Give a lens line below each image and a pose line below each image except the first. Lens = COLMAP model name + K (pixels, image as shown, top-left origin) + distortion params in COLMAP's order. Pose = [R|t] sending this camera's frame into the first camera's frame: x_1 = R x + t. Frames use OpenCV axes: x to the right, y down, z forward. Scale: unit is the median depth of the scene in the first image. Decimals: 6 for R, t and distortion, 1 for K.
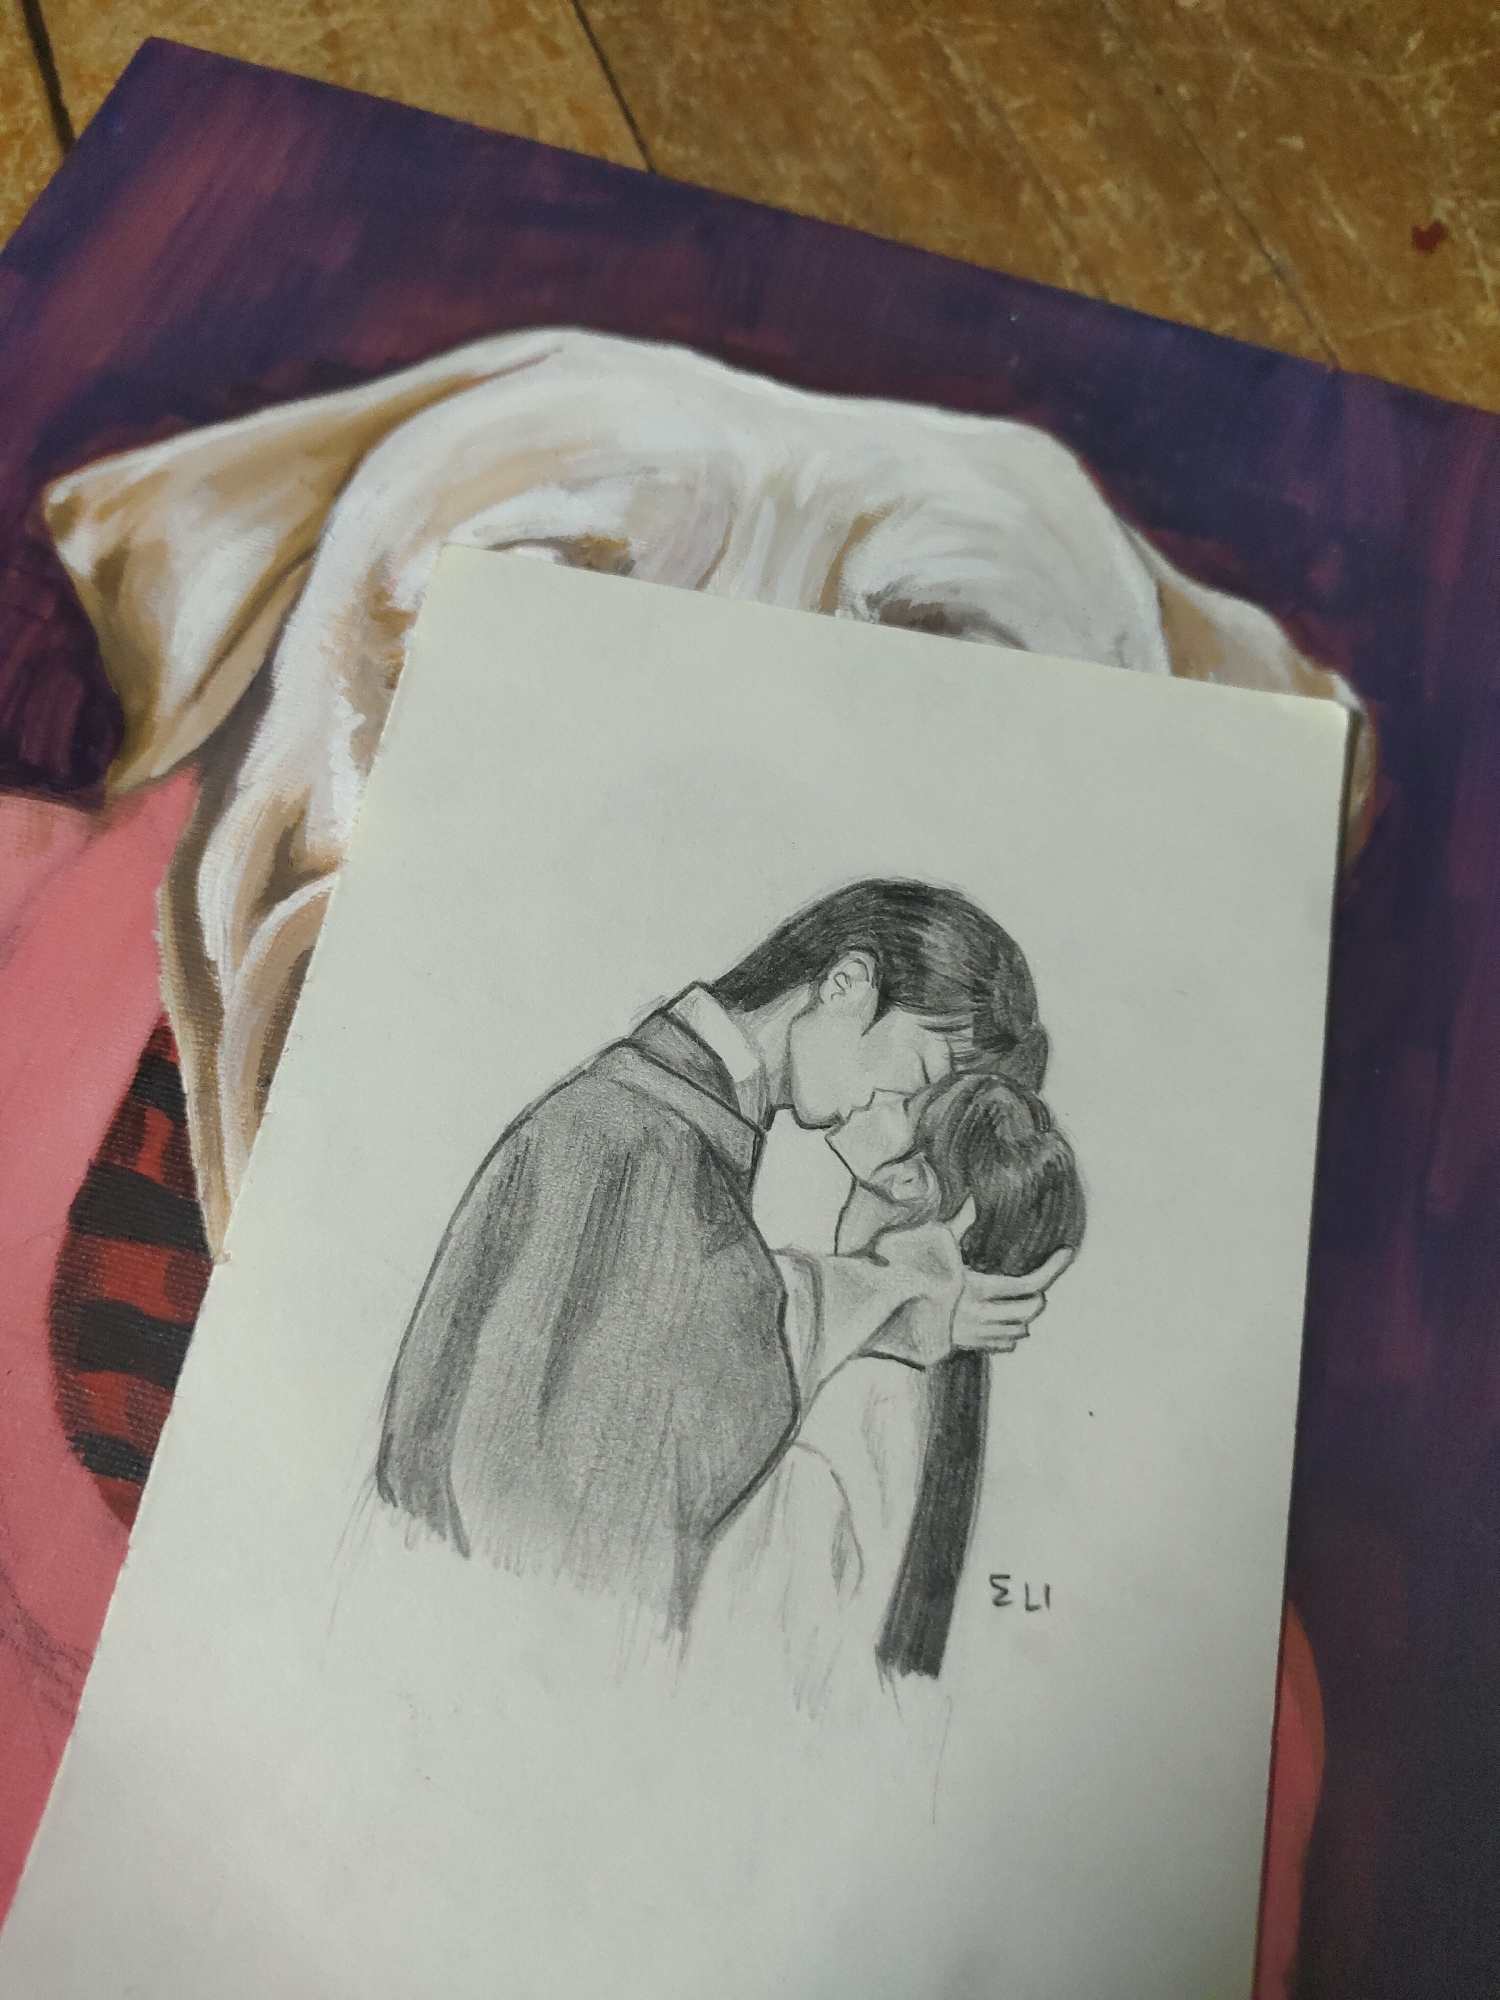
lens RADIAL K [[1429.8, 0, 760.5], [0, 1429.8, 1021.8], [0, 0, 1]] dist [0.072106, -0.279990]
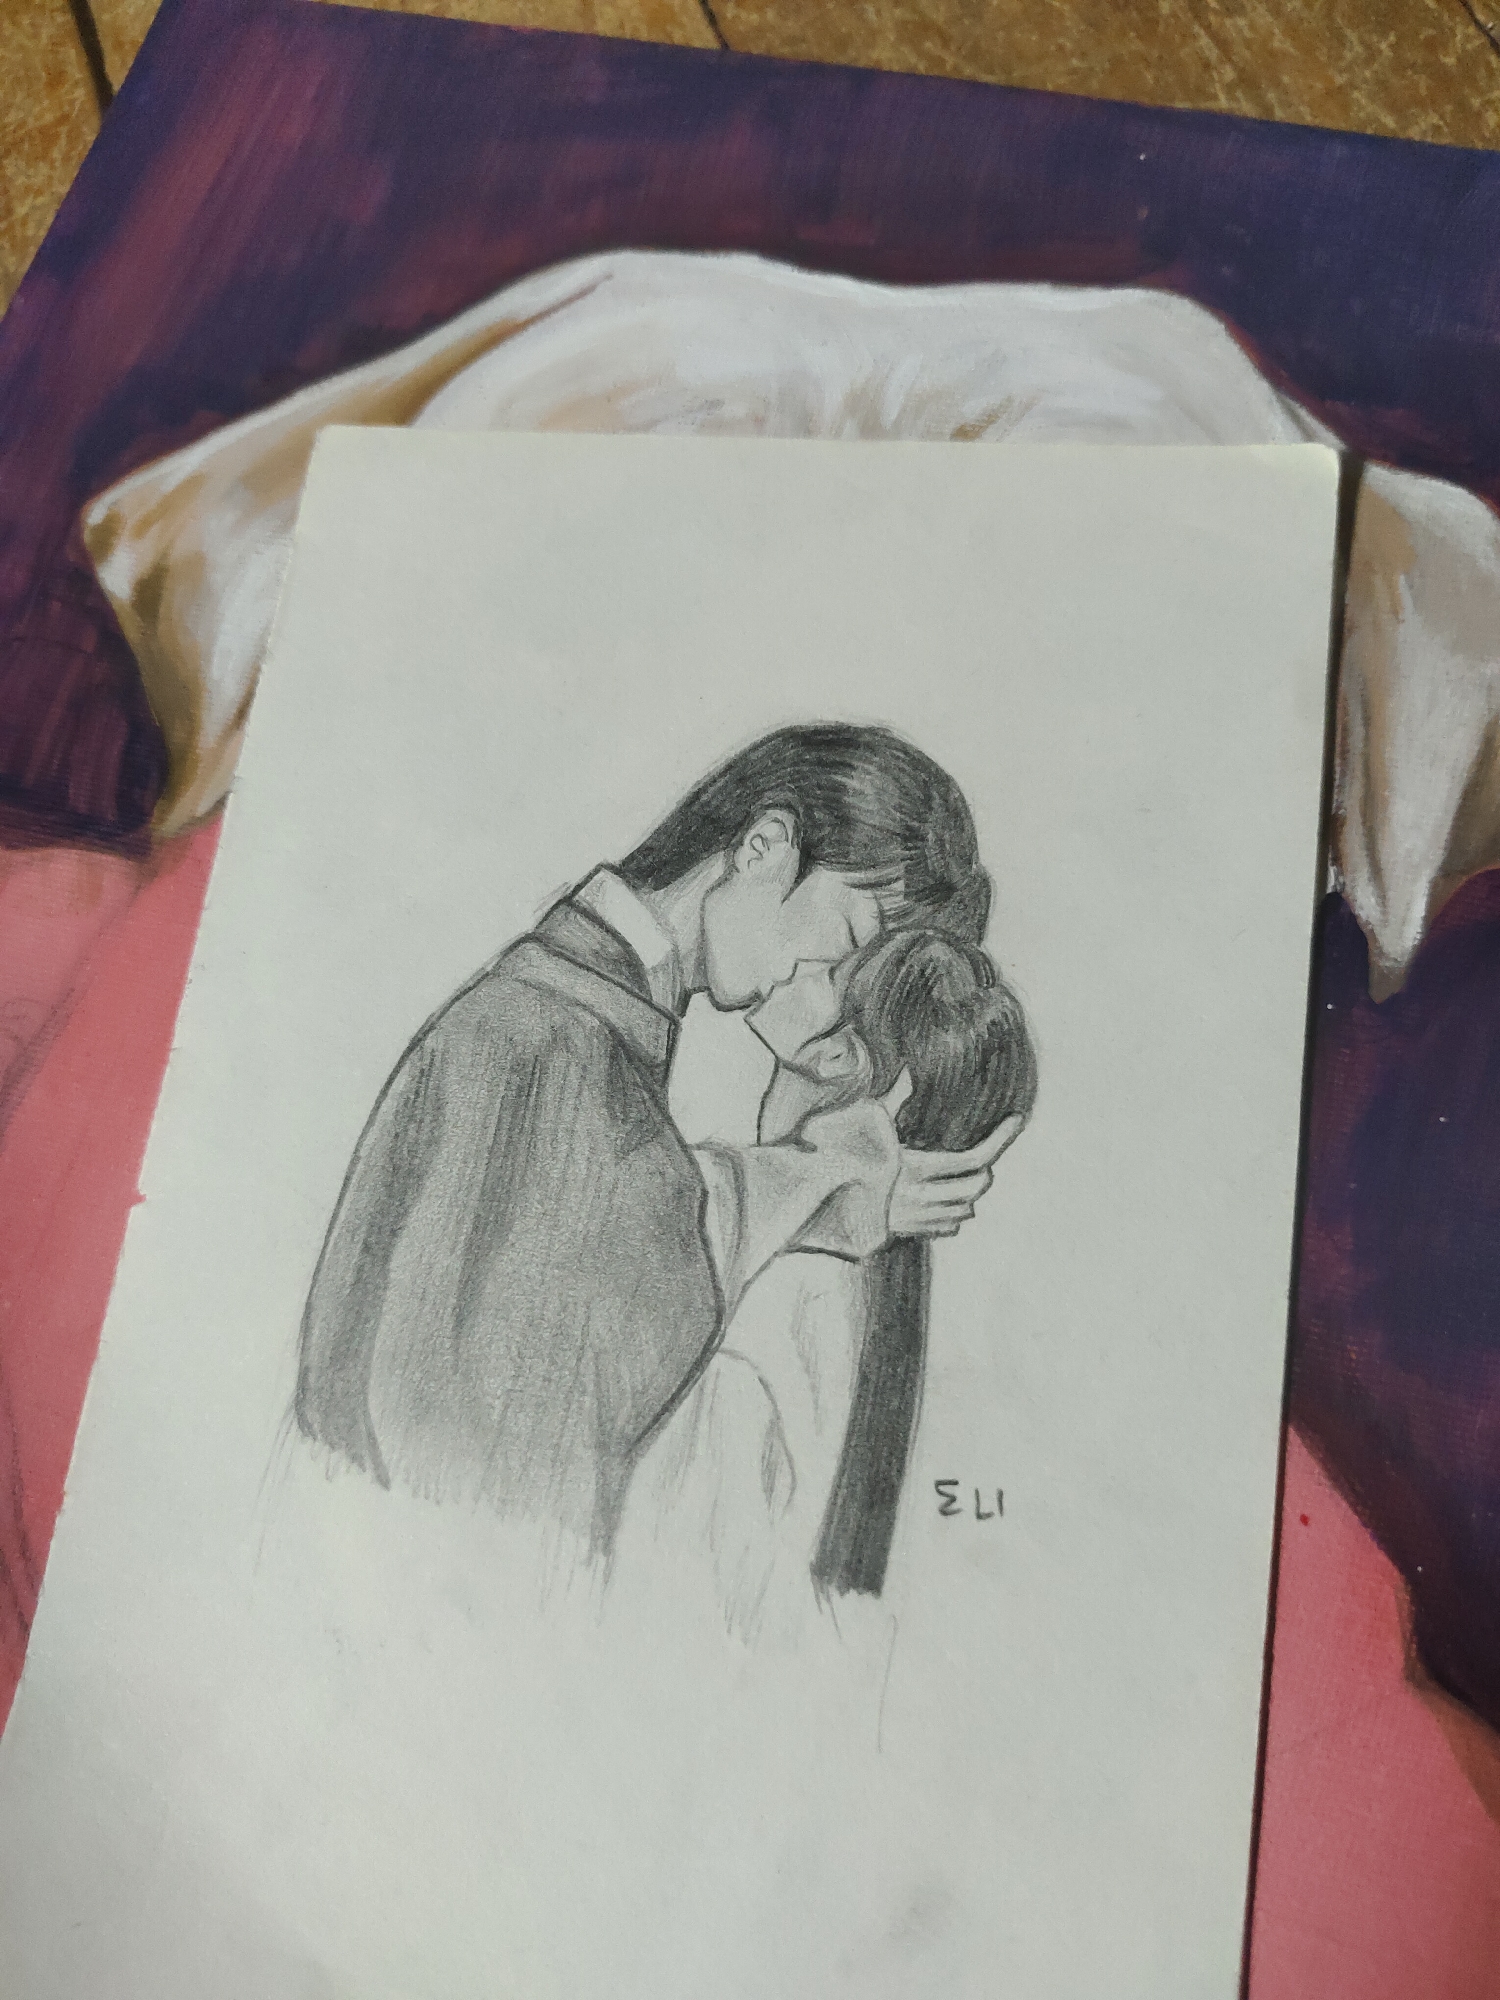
lens RADIAL K [[1429.8, 0, 760.5], [0, 1429.8, 1021.8], [0, 0, 1]] dist [0.072106, -0.279990]
pose [[0.981476, -0.097065, -0.165178, 0.211771], [0.109789, 0.991507, 0.069711, 0.021291], [0.157008, -0.086554, 0.983797, 0.108230]]
